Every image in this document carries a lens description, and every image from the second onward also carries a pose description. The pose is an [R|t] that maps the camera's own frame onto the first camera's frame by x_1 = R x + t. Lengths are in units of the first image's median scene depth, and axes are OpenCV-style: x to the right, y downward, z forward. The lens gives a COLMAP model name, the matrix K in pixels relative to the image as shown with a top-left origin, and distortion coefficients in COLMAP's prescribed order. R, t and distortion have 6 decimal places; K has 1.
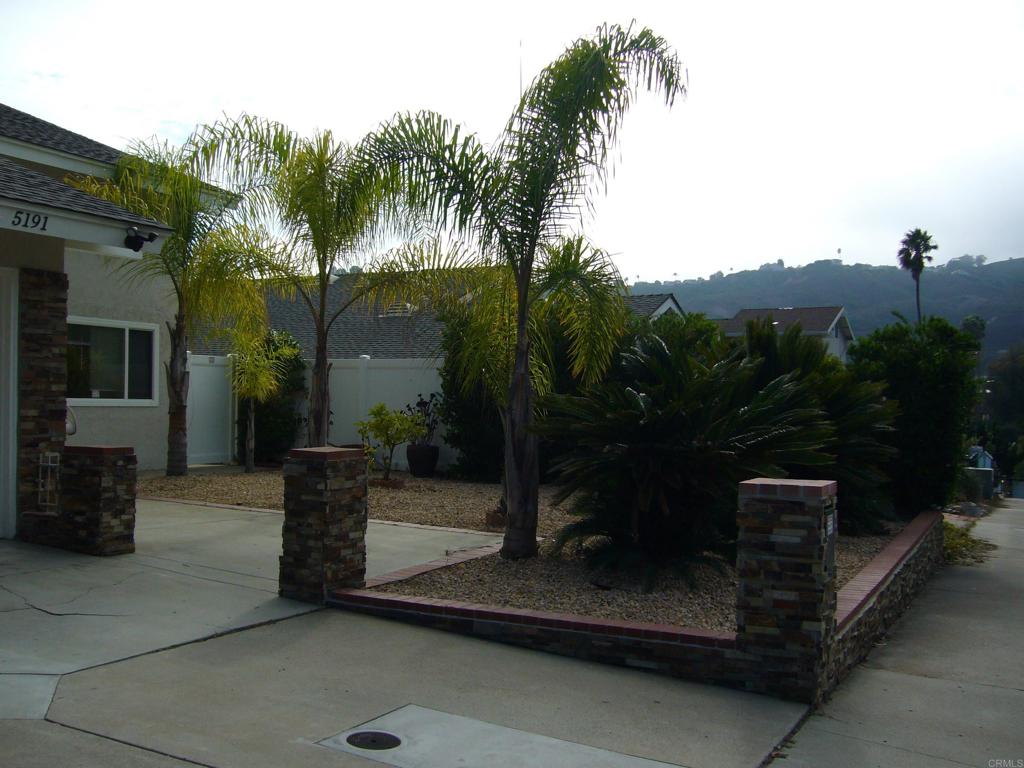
lens RADIAL K [[1104.4, 0, 512.0], [0, 1104.4, 383.5], [0, 0, 1]] dist [-0.026108, 0.000000]
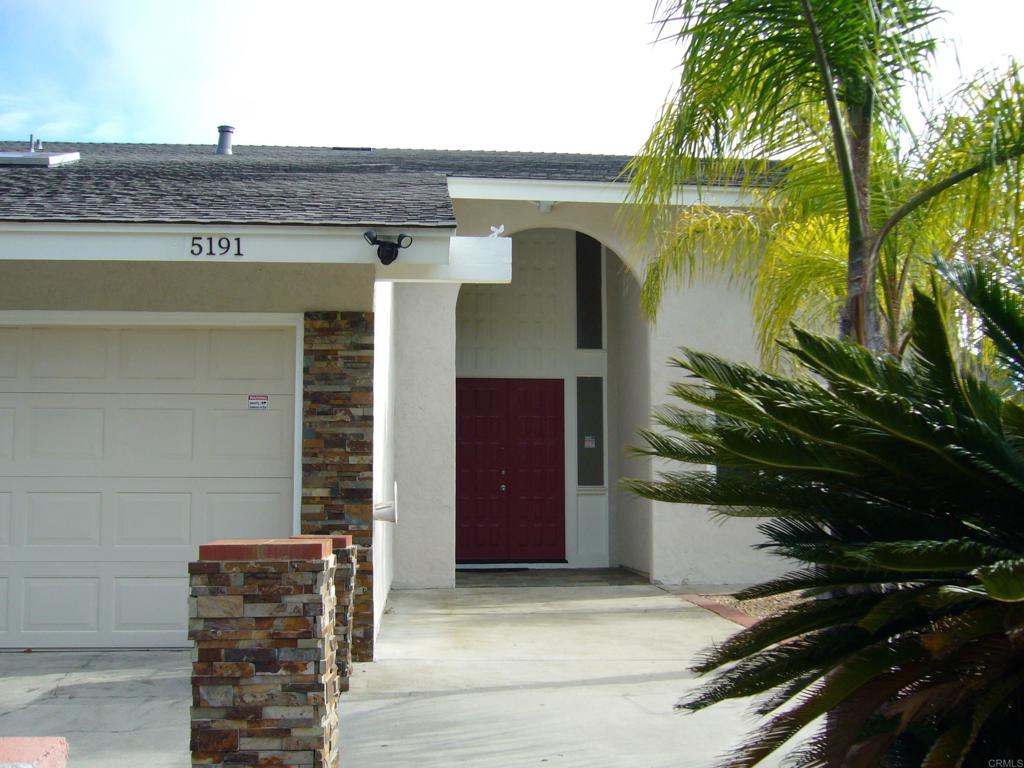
lens RADIAL K [[1104.4, 0, 511.9], [0, 1104.4, 387.3], [0, 0, 1]] dist [-0.026108, 0.000000]
pose [[0.515313, -0.100615, -0.851075, 0.313009], [0.018888, 0.994176, -0.106097, 0.038351], [0.856794, 0.038598, 0.514213, 0.718147]]
